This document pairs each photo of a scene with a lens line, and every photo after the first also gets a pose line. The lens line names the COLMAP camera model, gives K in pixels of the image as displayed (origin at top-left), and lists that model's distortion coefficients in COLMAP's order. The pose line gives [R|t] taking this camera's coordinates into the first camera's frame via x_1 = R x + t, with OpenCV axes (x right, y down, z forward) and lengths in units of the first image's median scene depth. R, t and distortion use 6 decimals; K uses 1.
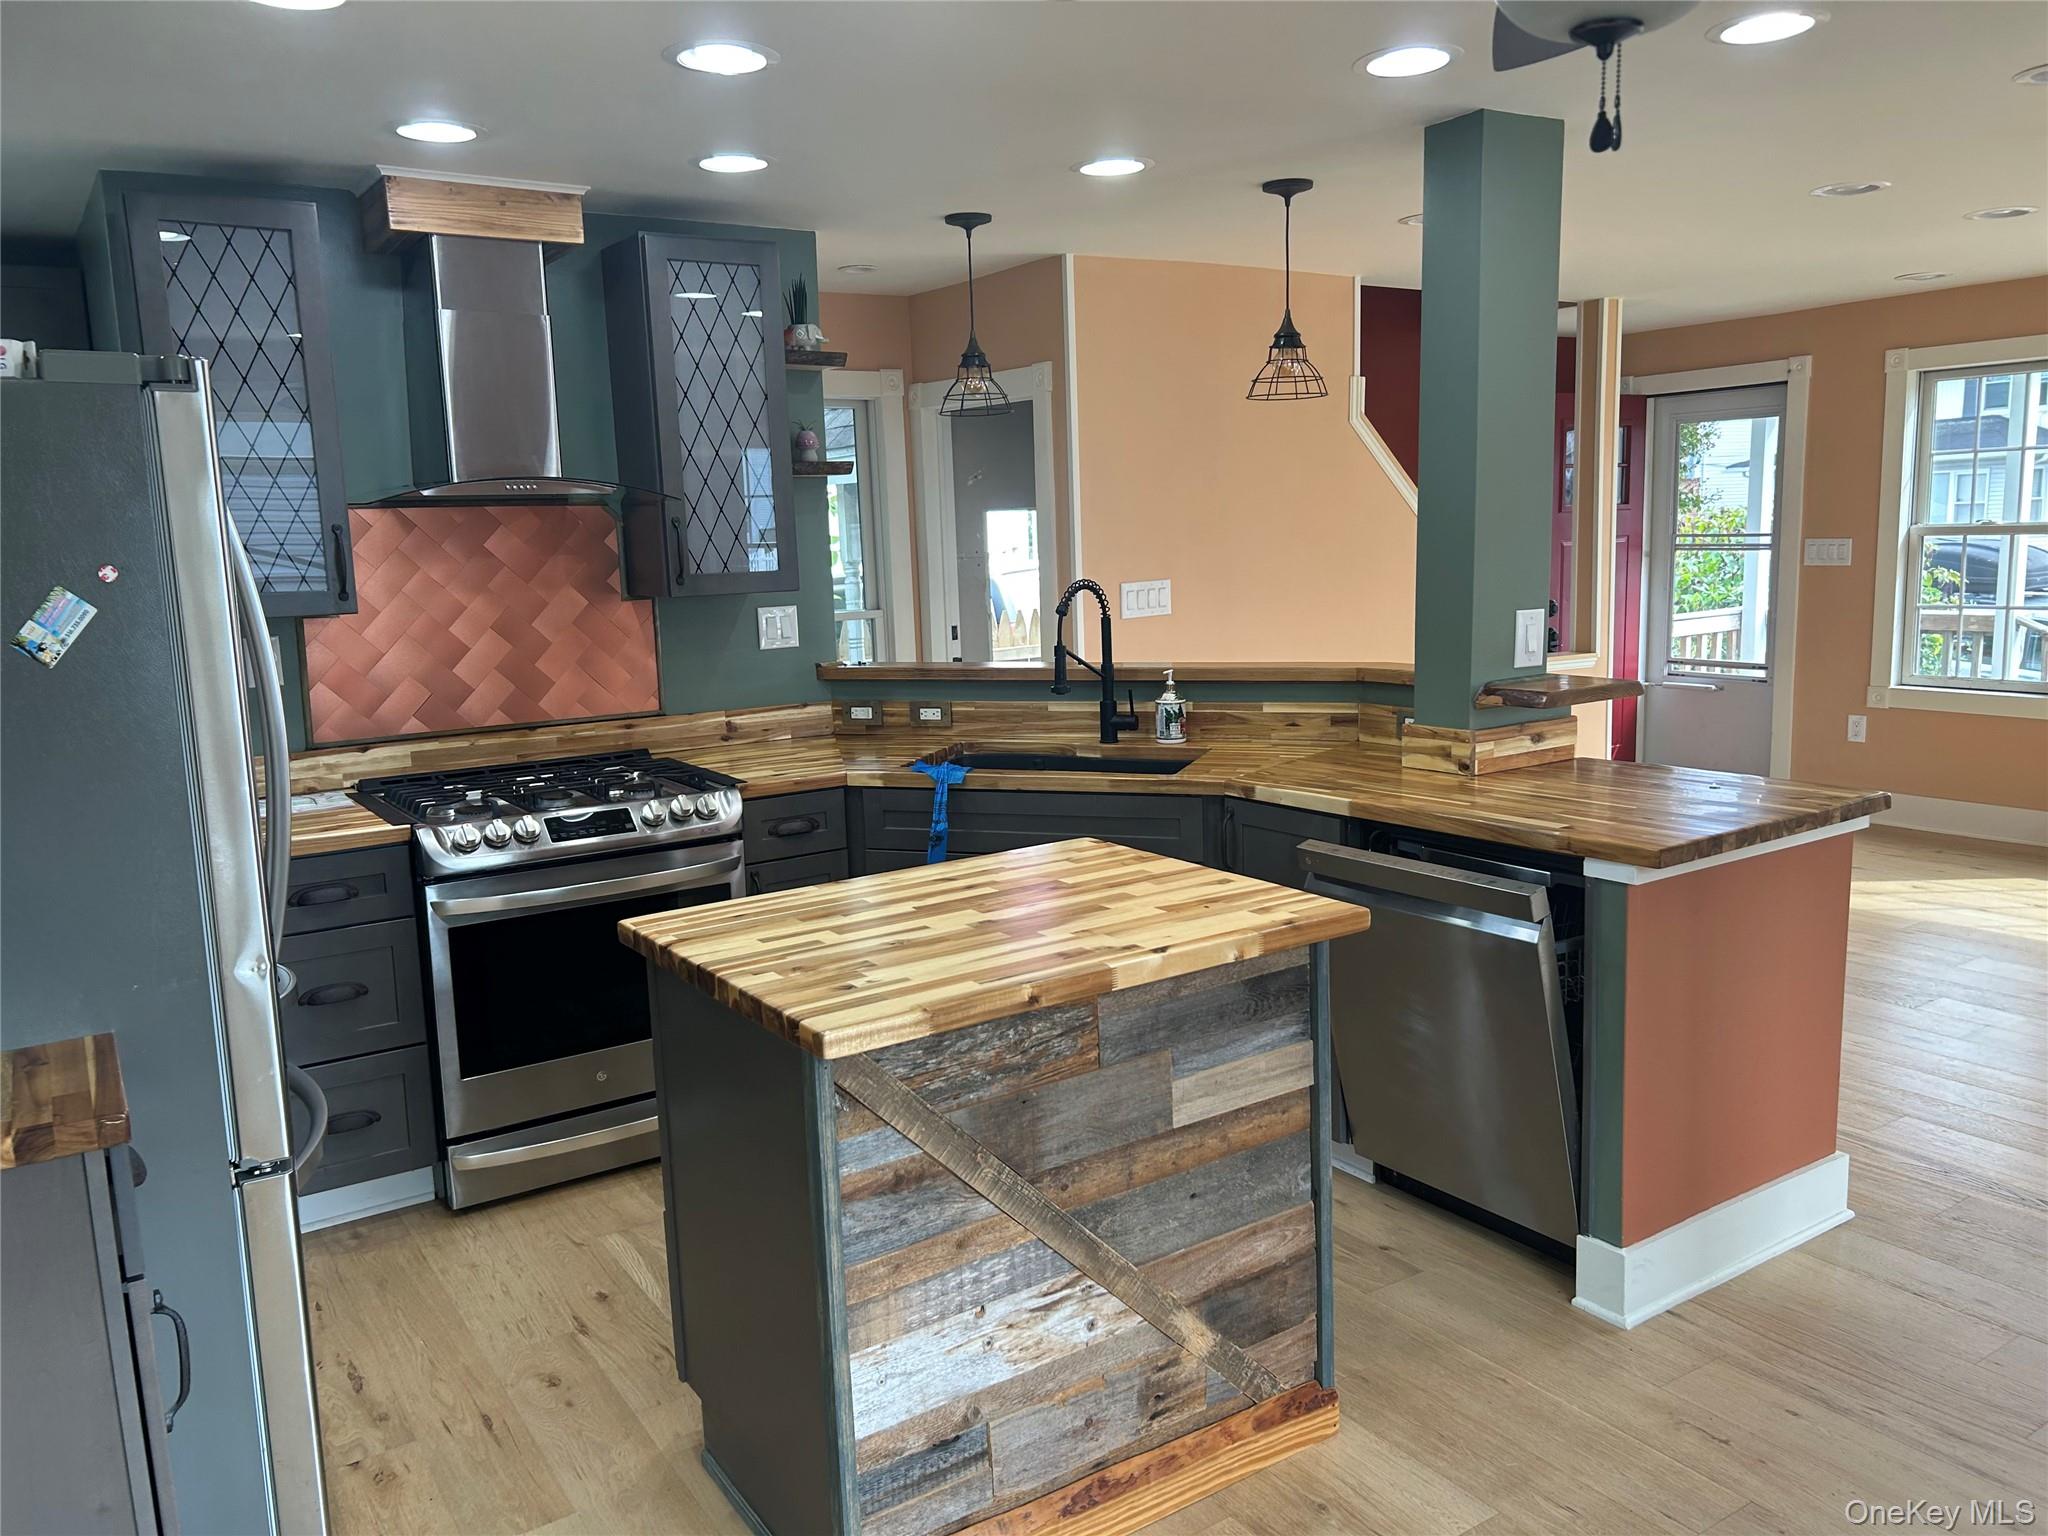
lens RADIAL K [[1538.8, 0, 1020.1], [0, 1538.8, 772.9], [0, 0, 1]] dist [0.098762, -0.152580]
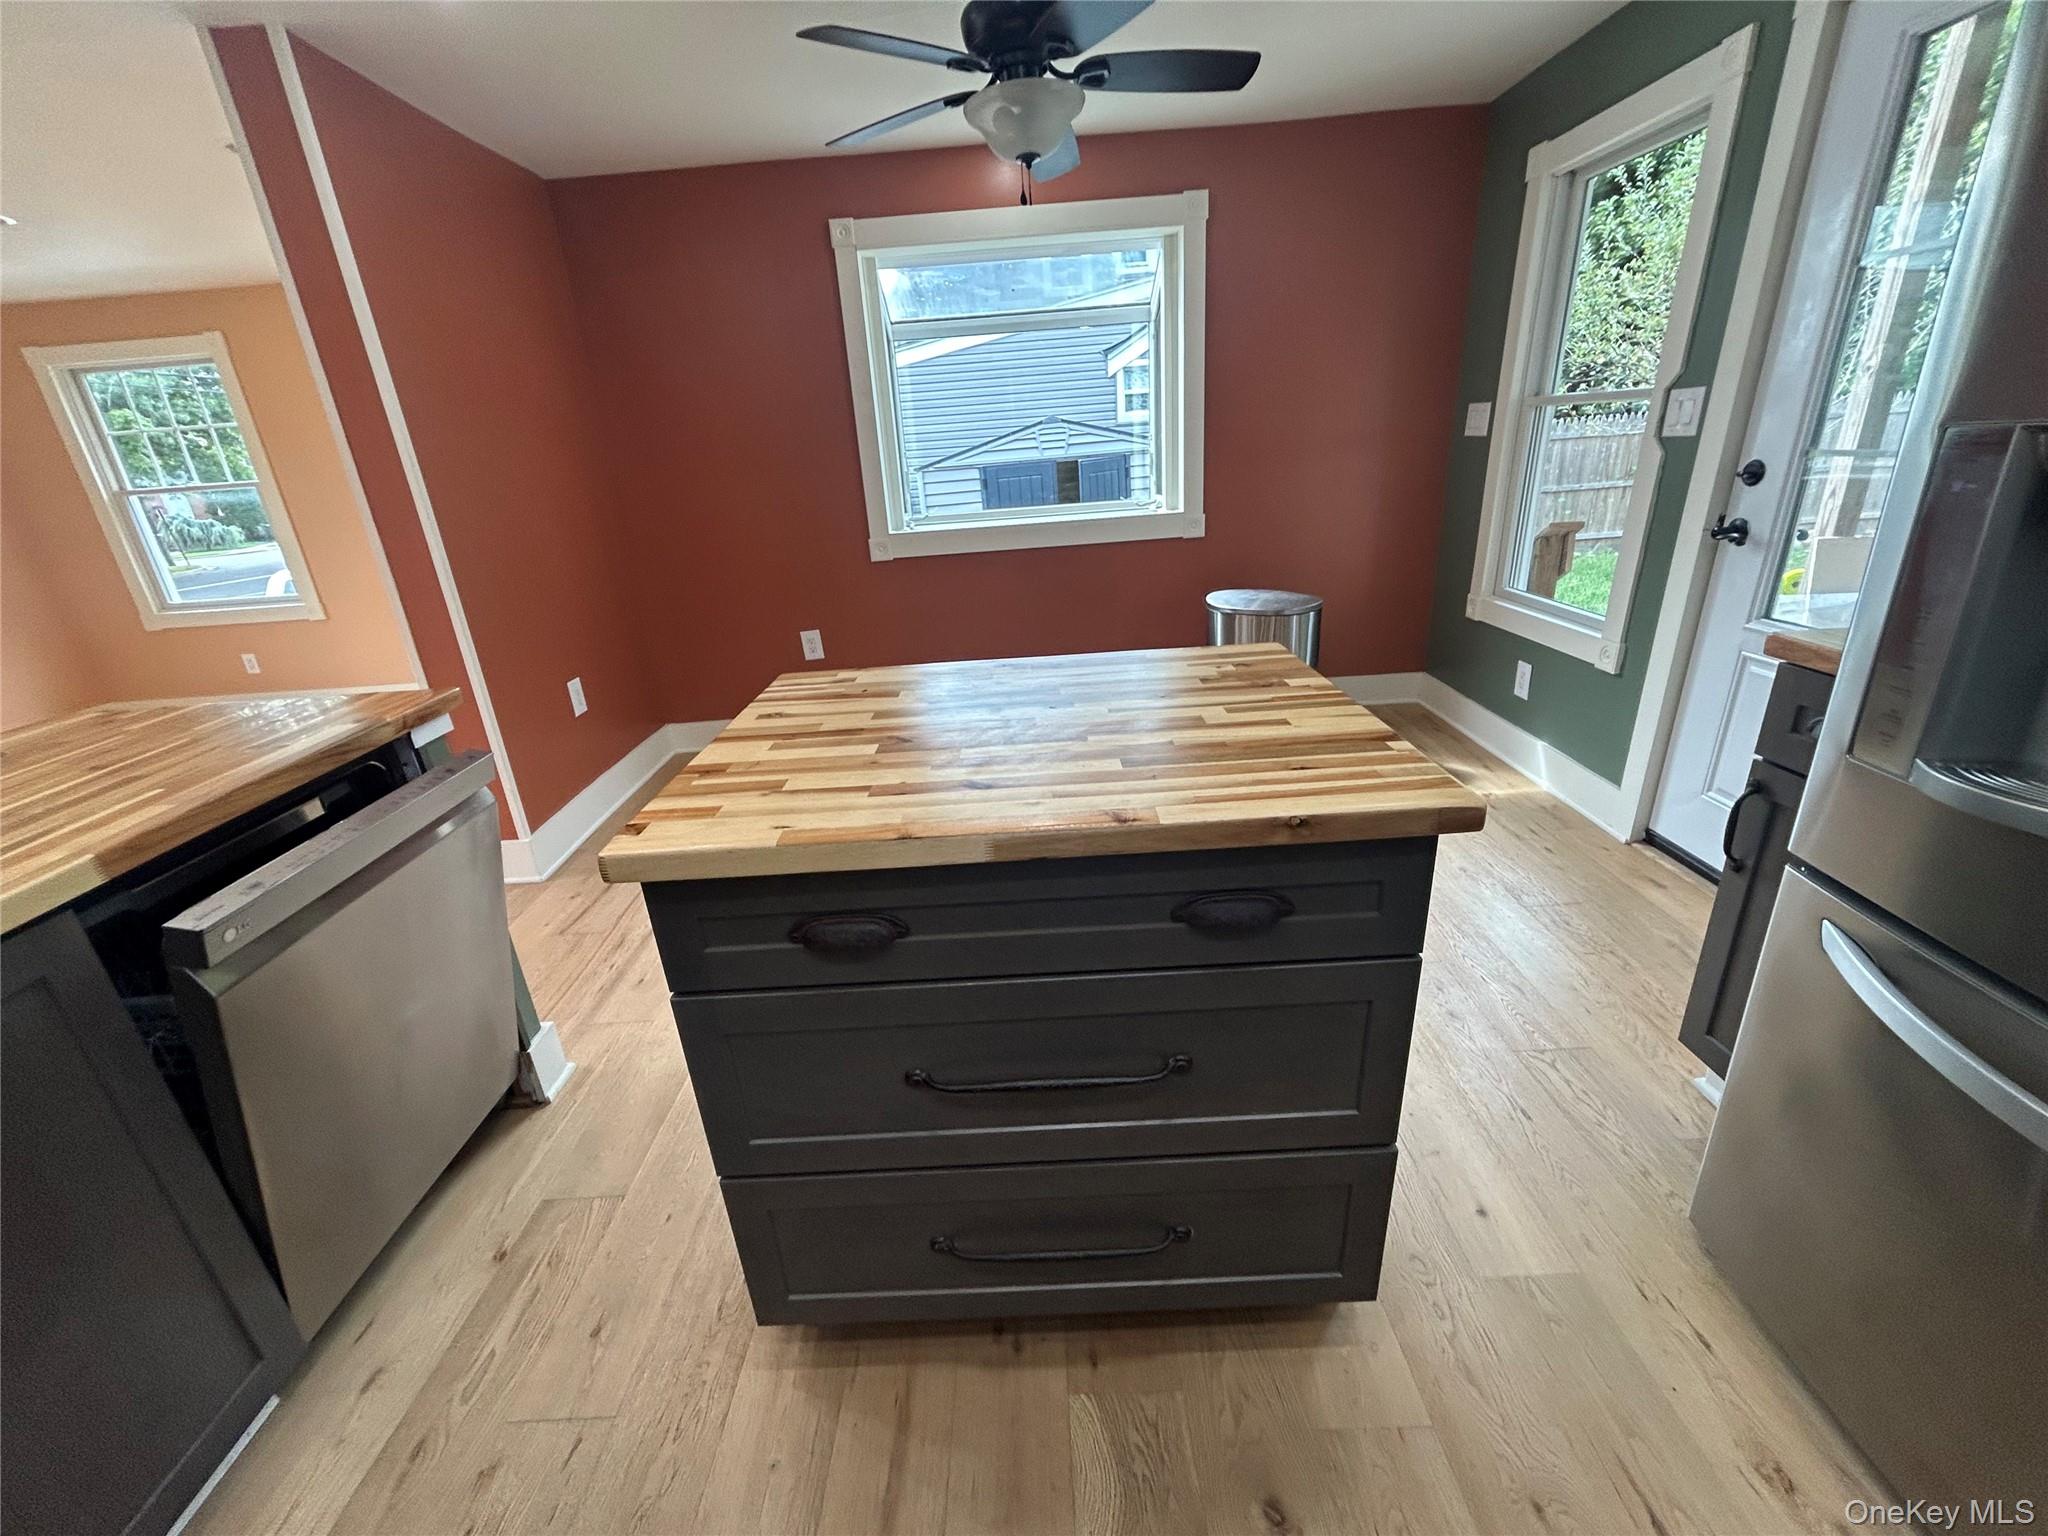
lens RADIAL K [[827.8, 0, 1019.2], [0, 827.8, 764.7], [0, 0, 1]] dist [0.000225, 0.000148]
pose [[-0.830530, -0.115123, 0.544946, -0.297427], [0.183152, 0.867545, 0.462408, -0.119365], [-0.525999, 0.483852, -0.699437, 1.402964]]
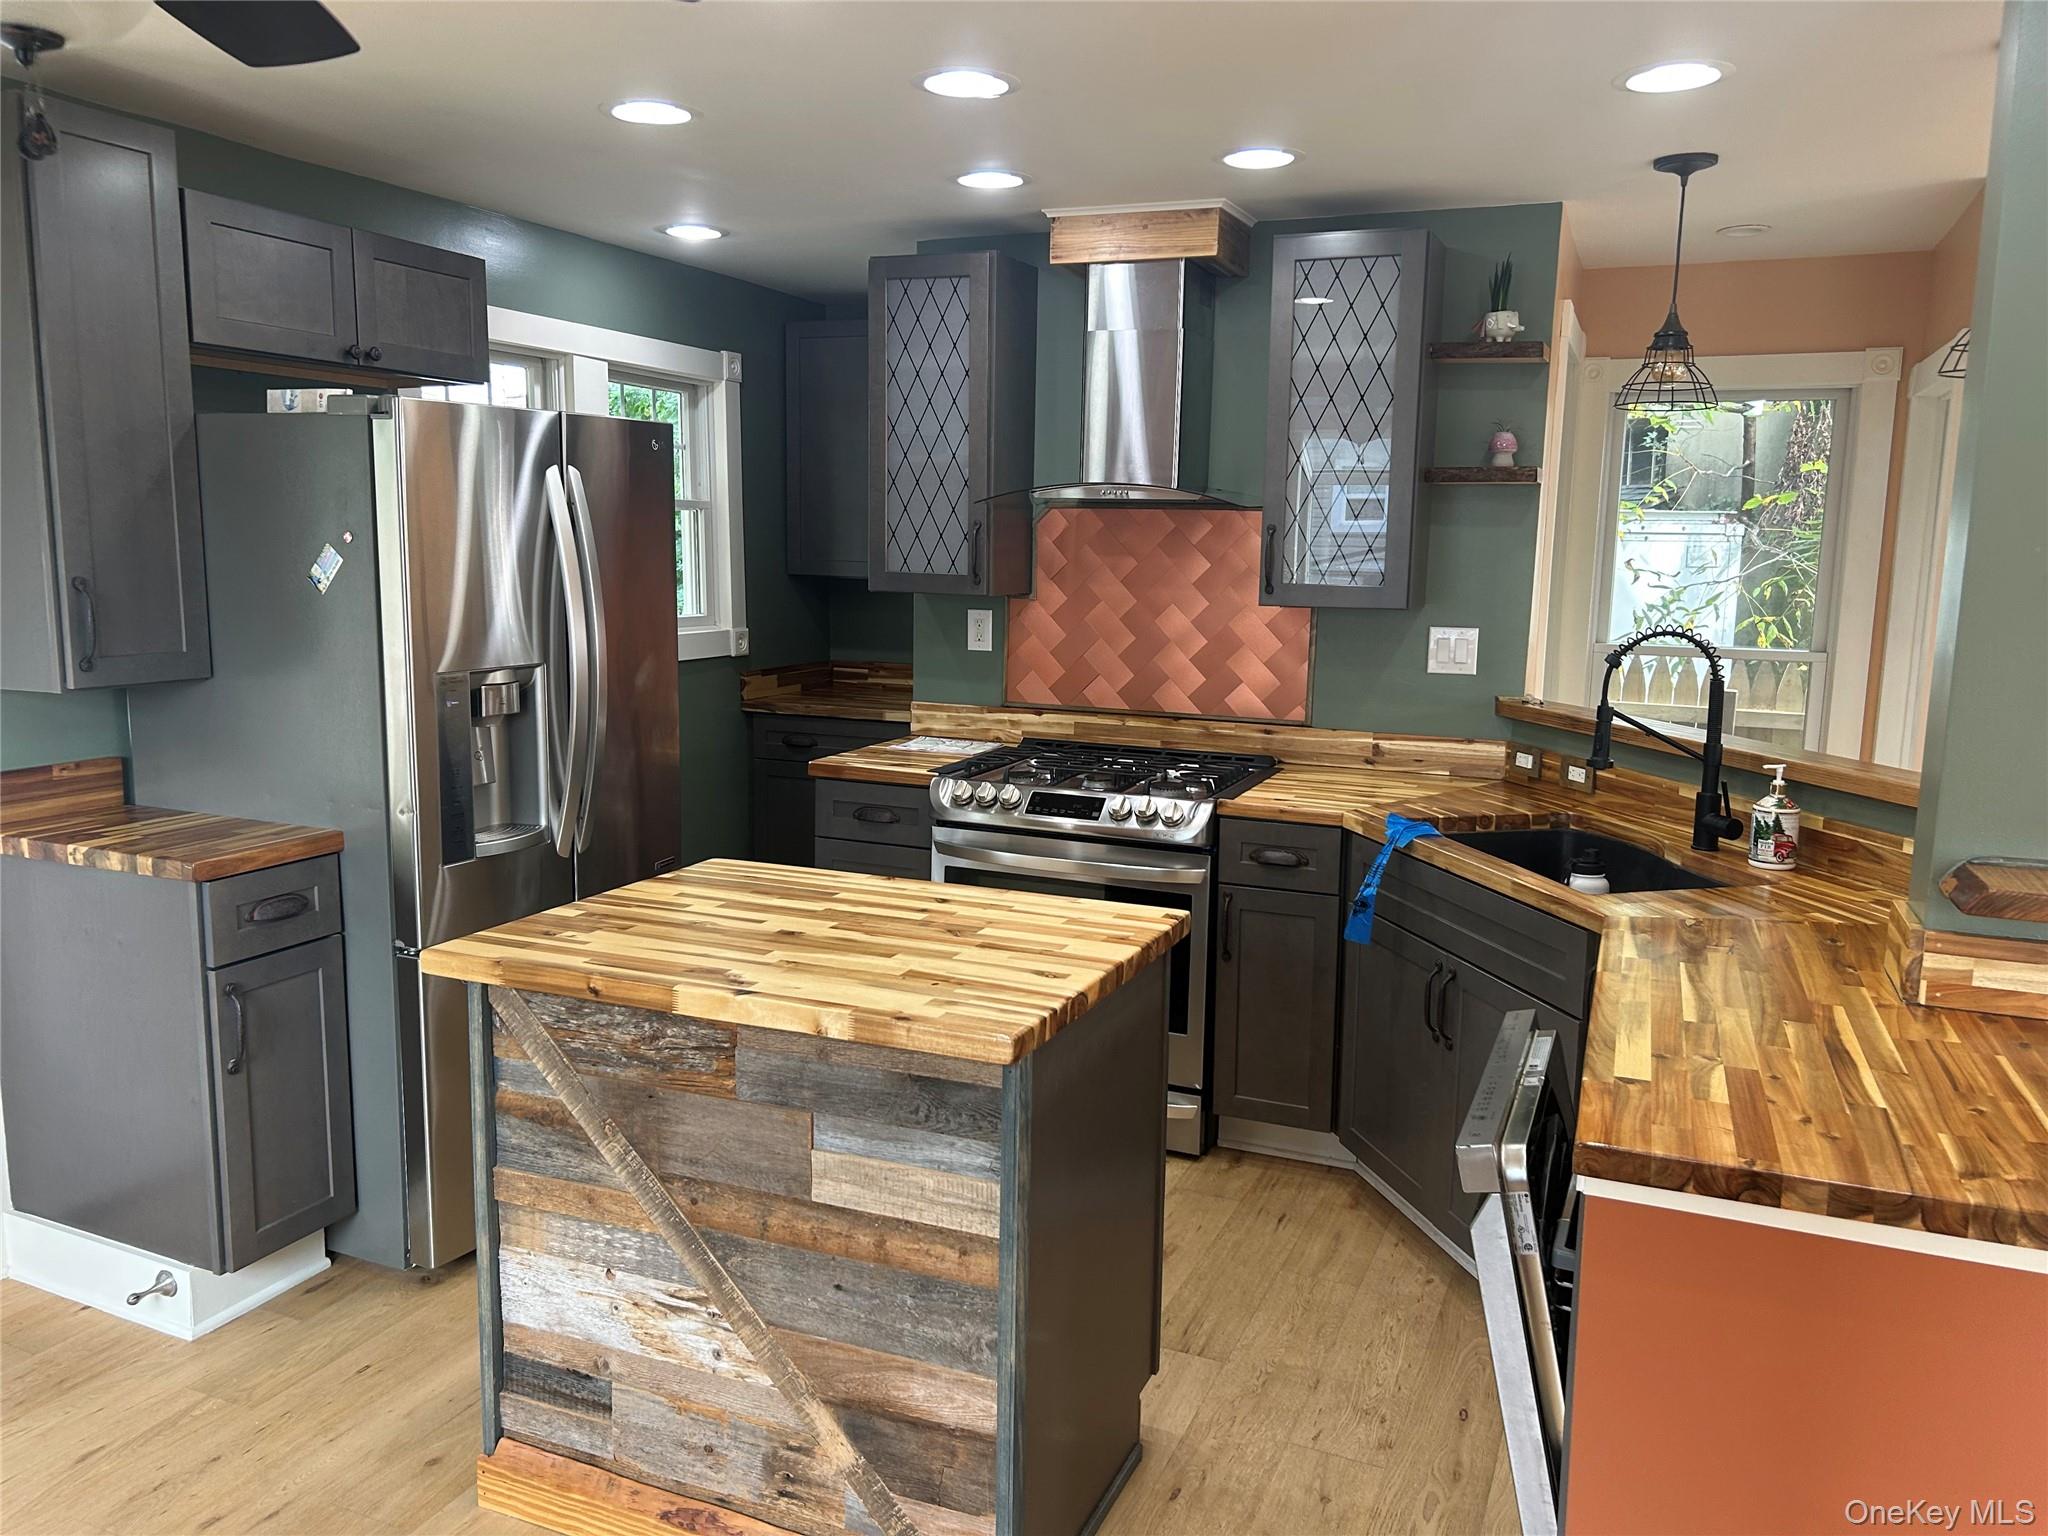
lens RADIAL K [[1545.4, 0, 1024.0], [0, 1545.4, 768.0], [0, 0, 1]] dist [0.045519, -0.001948]
pose [[0.547325, 0.167814, -0.819923, 0.858910], [-0.169918, 0.981568, 0.087473, -0.119962], [0.819490, 0.091444, 0.565751, 0.549486]]
